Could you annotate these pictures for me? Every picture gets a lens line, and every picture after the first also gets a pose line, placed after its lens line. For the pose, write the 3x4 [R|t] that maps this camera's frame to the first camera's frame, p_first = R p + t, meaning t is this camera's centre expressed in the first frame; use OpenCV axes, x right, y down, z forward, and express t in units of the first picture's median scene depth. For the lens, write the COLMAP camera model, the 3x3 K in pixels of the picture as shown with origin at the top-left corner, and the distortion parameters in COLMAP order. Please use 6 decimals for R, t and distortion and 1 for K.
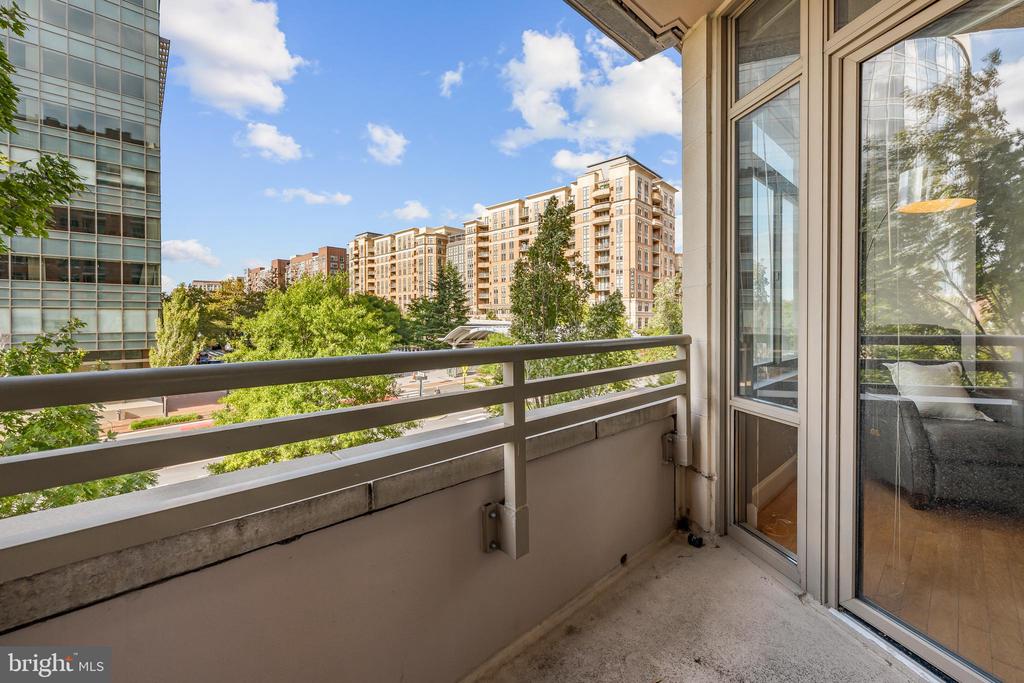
lens RADIAL K [[411.8, 0, 515.4], [0, 411.8, 324.9], [0, 0, 1]] dist [0.000322, -0.000113]
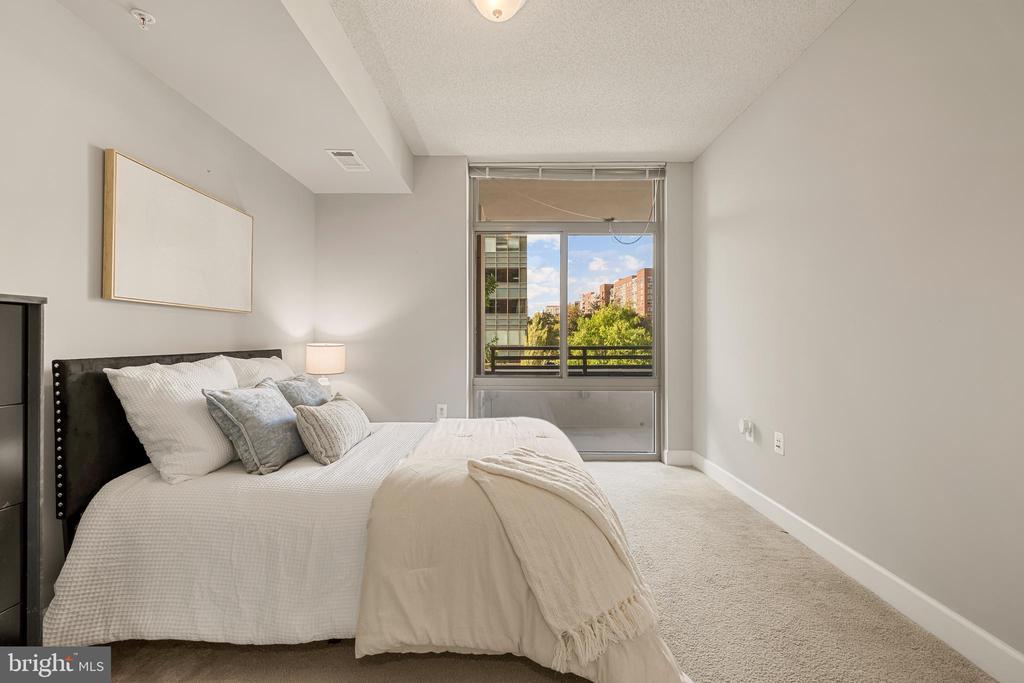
lens RADIAL K [[409.4, 0, 512.8], [0, 409.4, 336.1], [0, 0, 1]] dist [-0.001226, -0.000298]
pose [[0.733413, -0.002138, -0.679780, 0.095135], [-0.006625, 0.999925, -0.010293, 0.000222], [0.679751, 0.012052, 0.733344, -0.103536]]
